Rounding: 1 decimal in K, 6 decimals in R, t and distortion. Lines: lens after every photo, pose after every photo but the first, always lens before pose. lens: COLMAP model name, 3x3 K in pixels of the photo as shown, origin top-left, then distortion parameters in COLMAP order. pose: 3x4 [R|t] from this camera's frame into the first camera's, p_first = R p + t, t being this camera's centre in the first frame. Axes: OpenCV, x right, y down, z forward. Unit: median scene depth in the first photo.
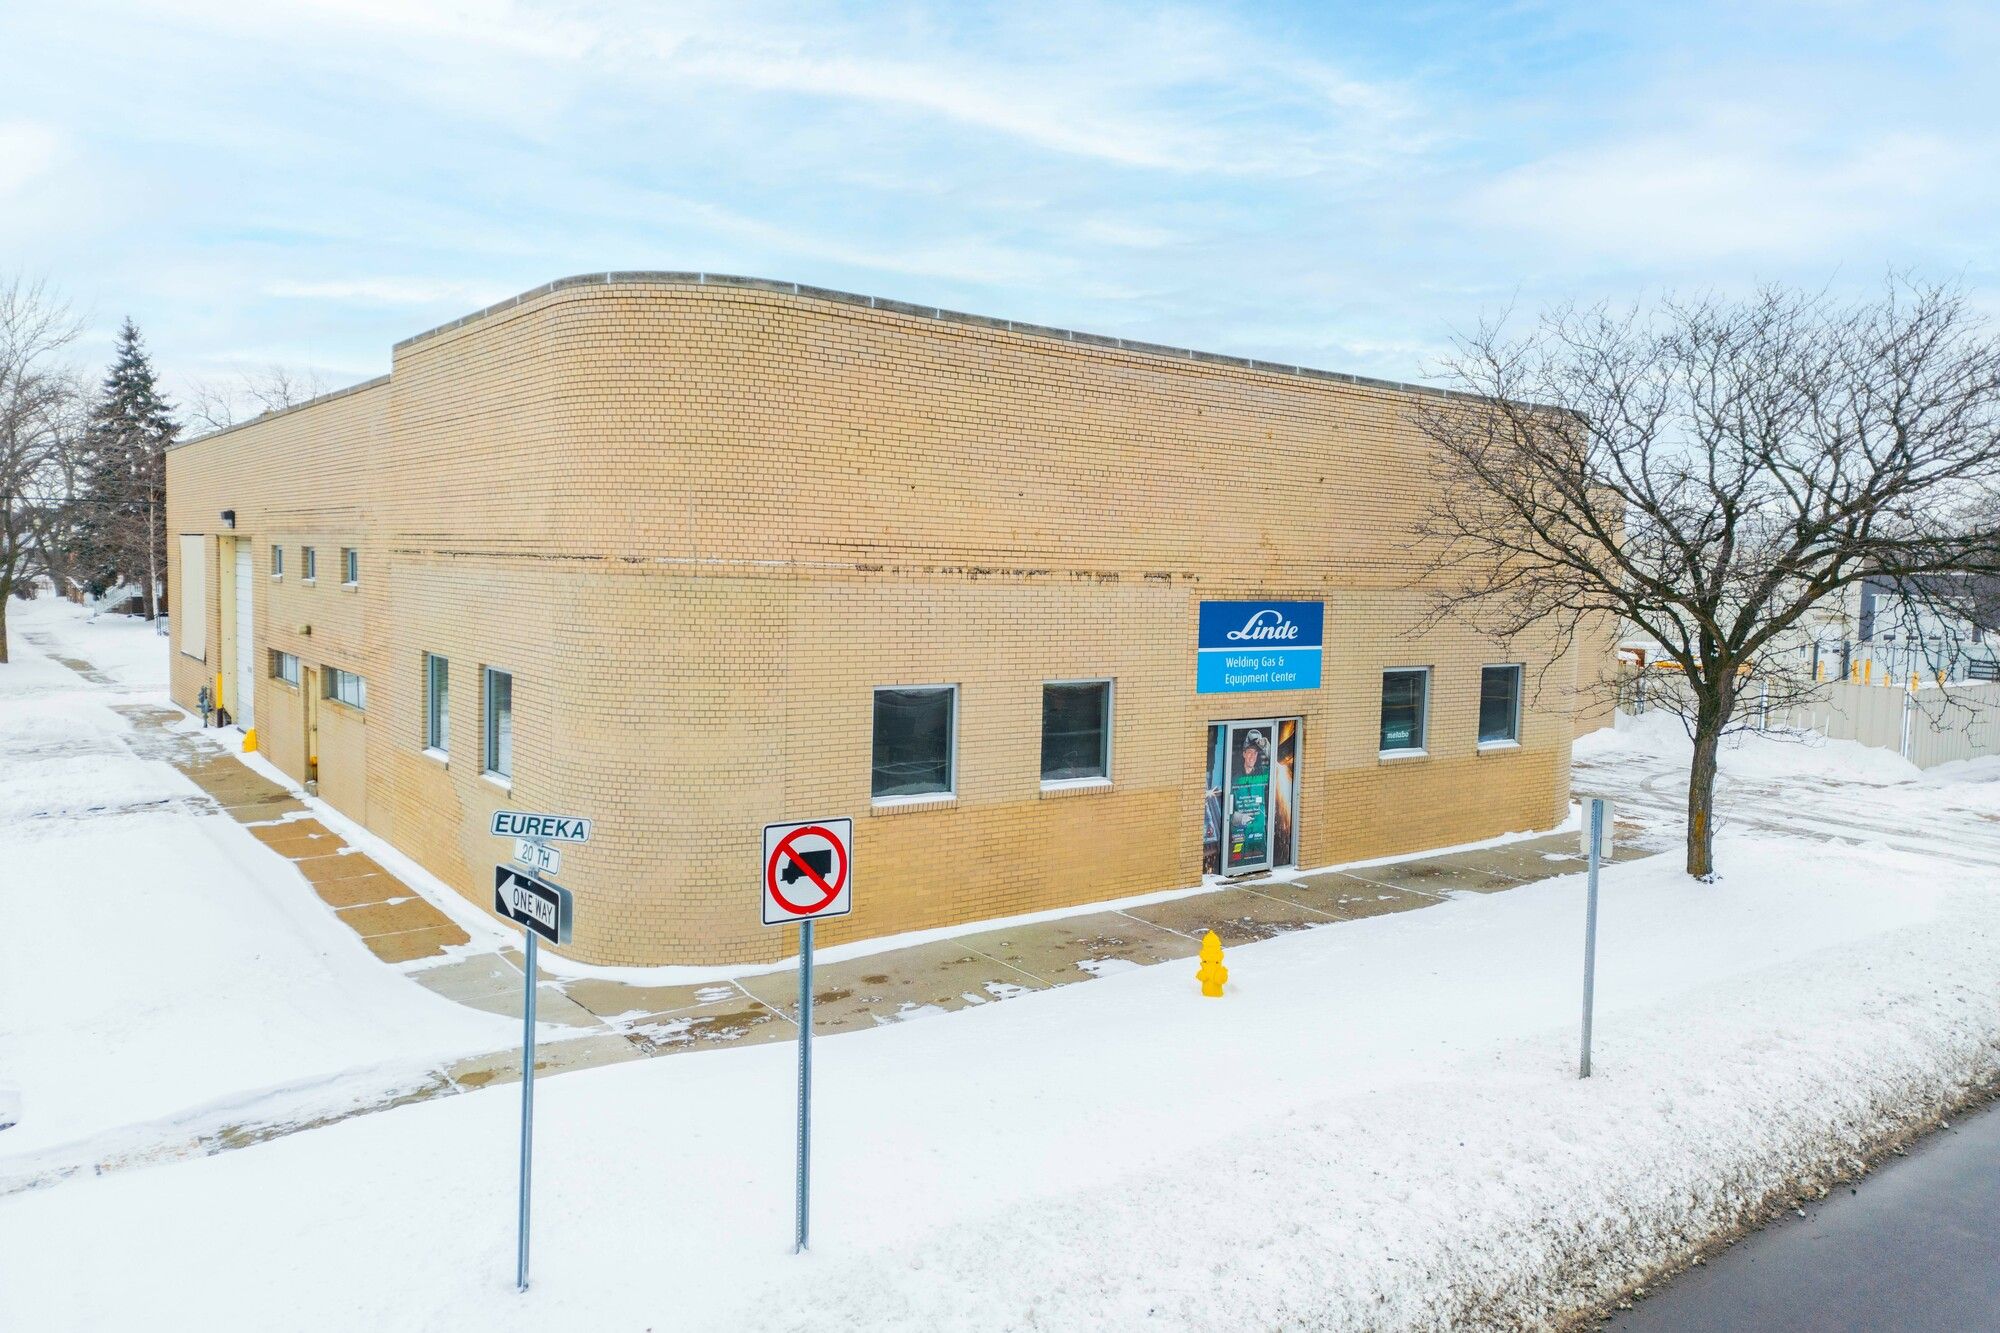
lens RADIAL K [[1375.3, 0, 1000.0], [0, 1375.3, 666.5], [0, 0, 1]] dist [0.127376, -0.161947]
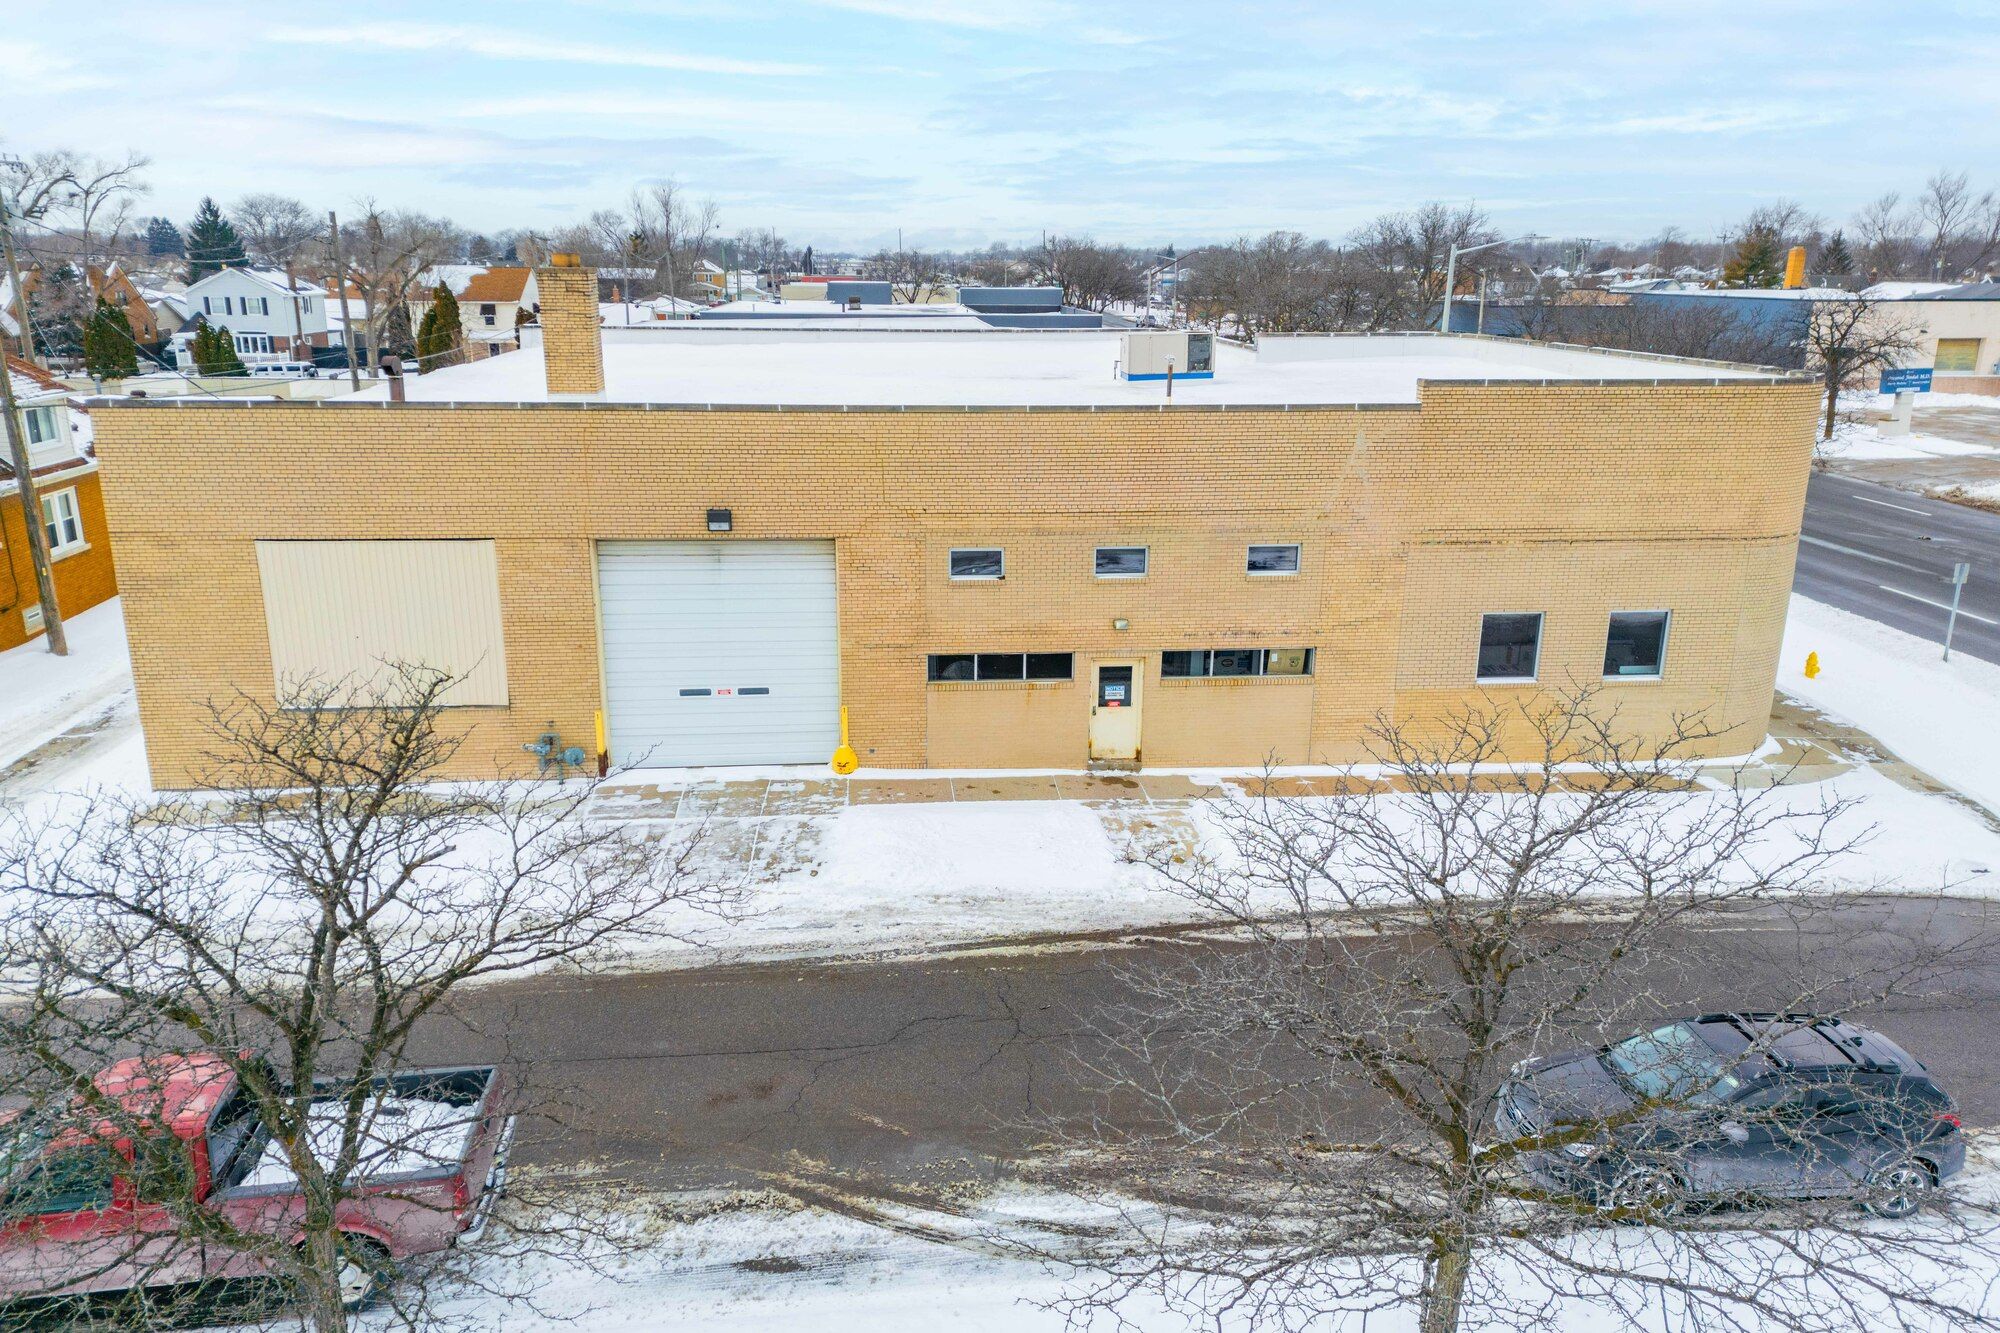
lens RADIAL K [[1375.3, 0, 1000.0], [0, 1375.3, 666.5], [0, 0, 1]] dist [0.127376, -0.161947]
pose [[0.534952, -0.256119, 0.805127, -1.790053], [0.068734, 0.962980, 0.260664, -0.351286], [-0.842082, -0.084104, 0.532752, 0.666681]]
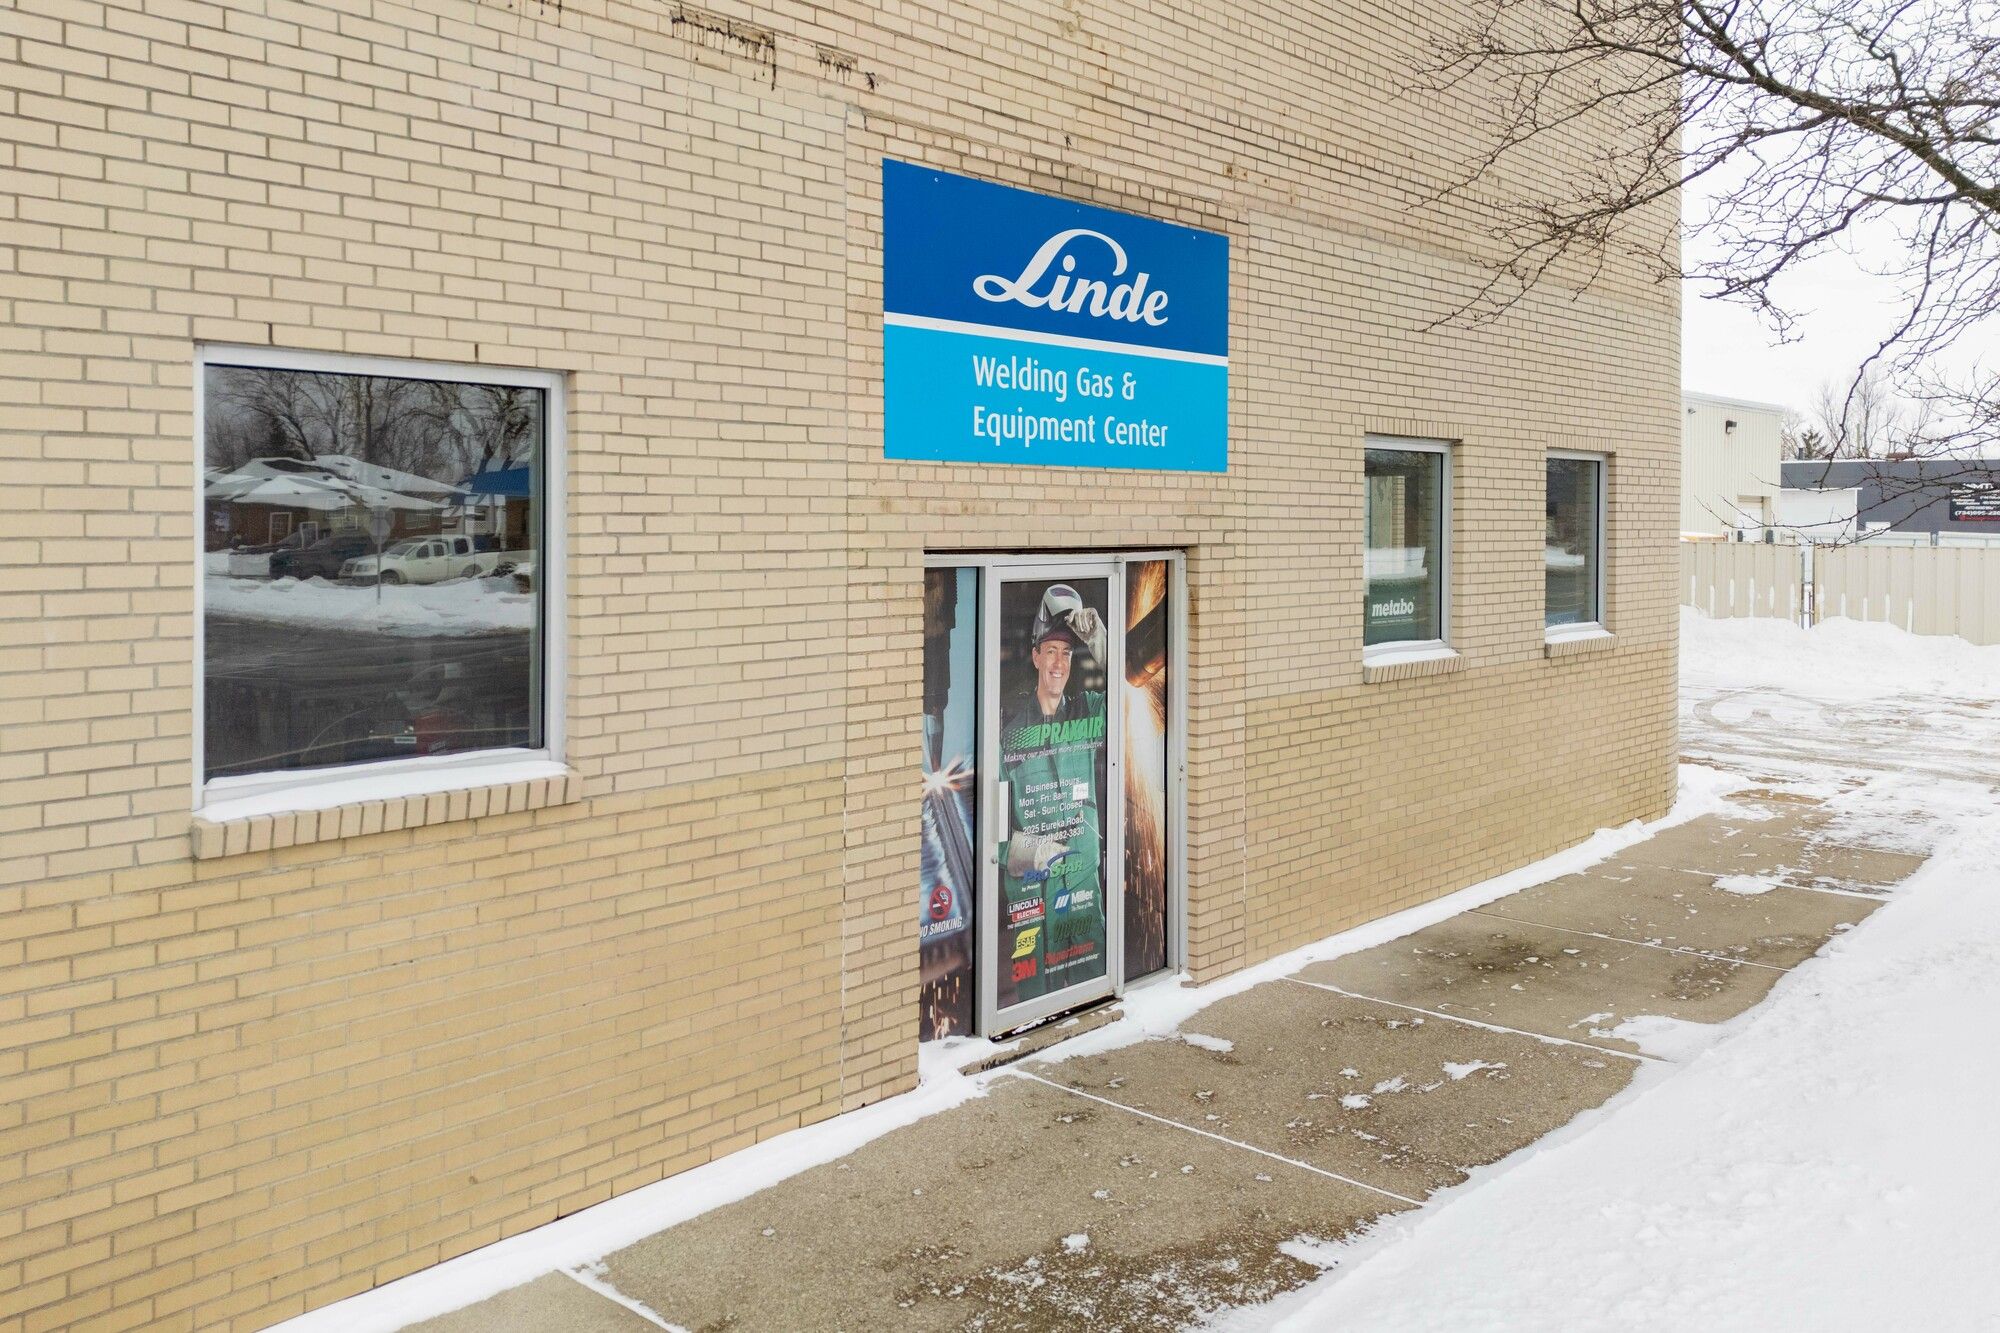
lens RADIAL K [[1613.9, 0, 1037.9], [0, 1613.9, 514.6], [0, 0, 1]] dist [0.173577, -0.268050]
pose [[0.979814, -0.023262, 0.198552, 0.102338], [0.036703, 0.997256, -0.064284, 0.055503], [-0.196512, 0.070274, 0.977980, 0.626550]]
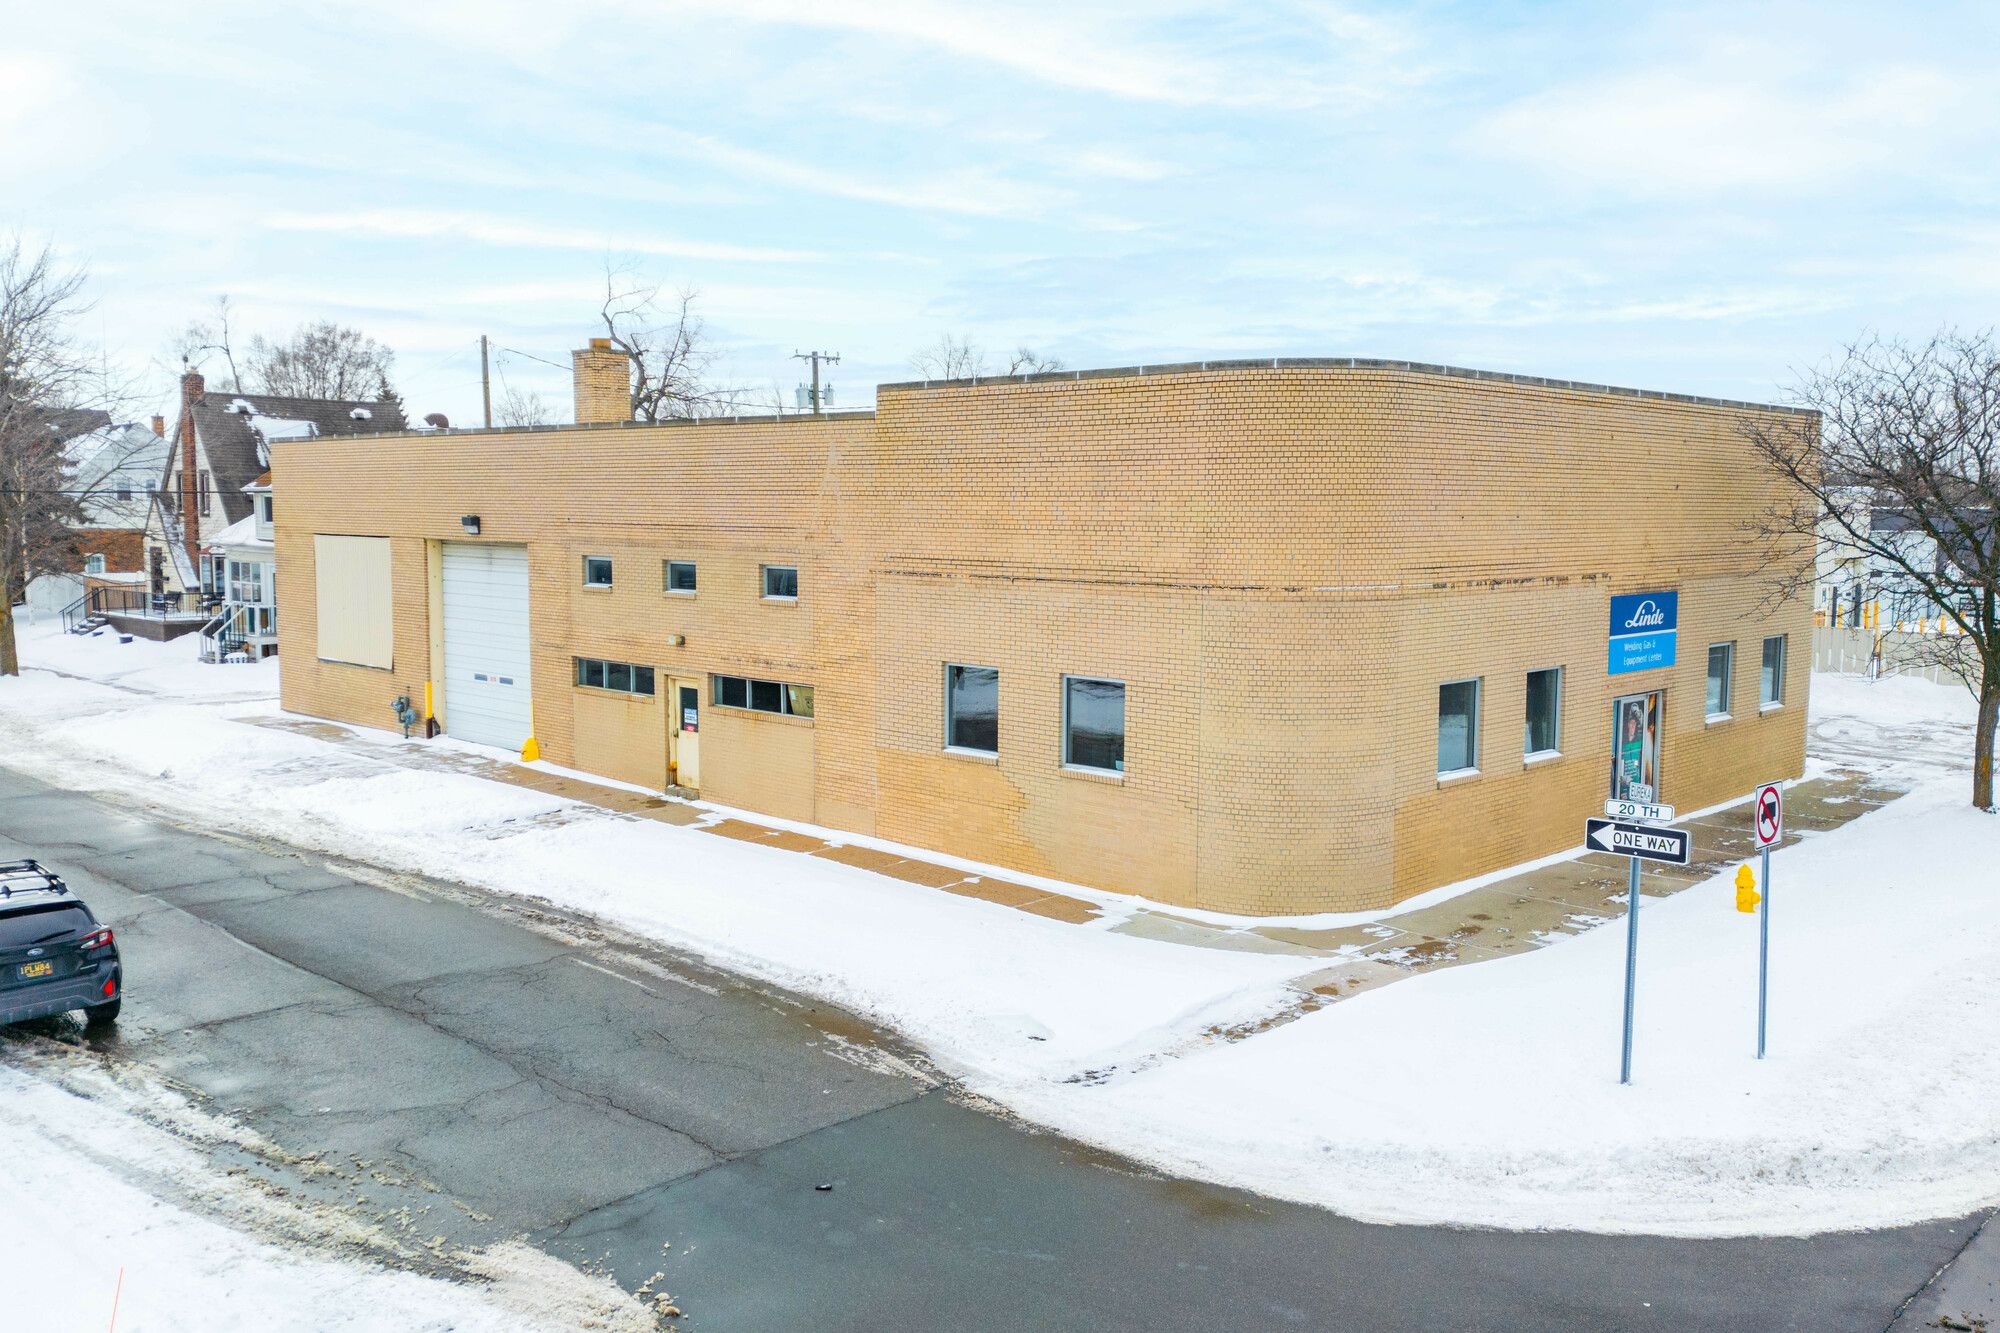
lens RADIAL K [[1639.8, 0, 1025.1], [0, 1639.8, 665.8], [0, 0, 1]] dist [0.133914, -0.173526]
pose [[0.987893, -0.036967, 0.150671, -0.550109], [0.033000, 0.999042, 0.028745, -0.044478], [-0.151589, -0.023425, 0.988166, -0.318785]]
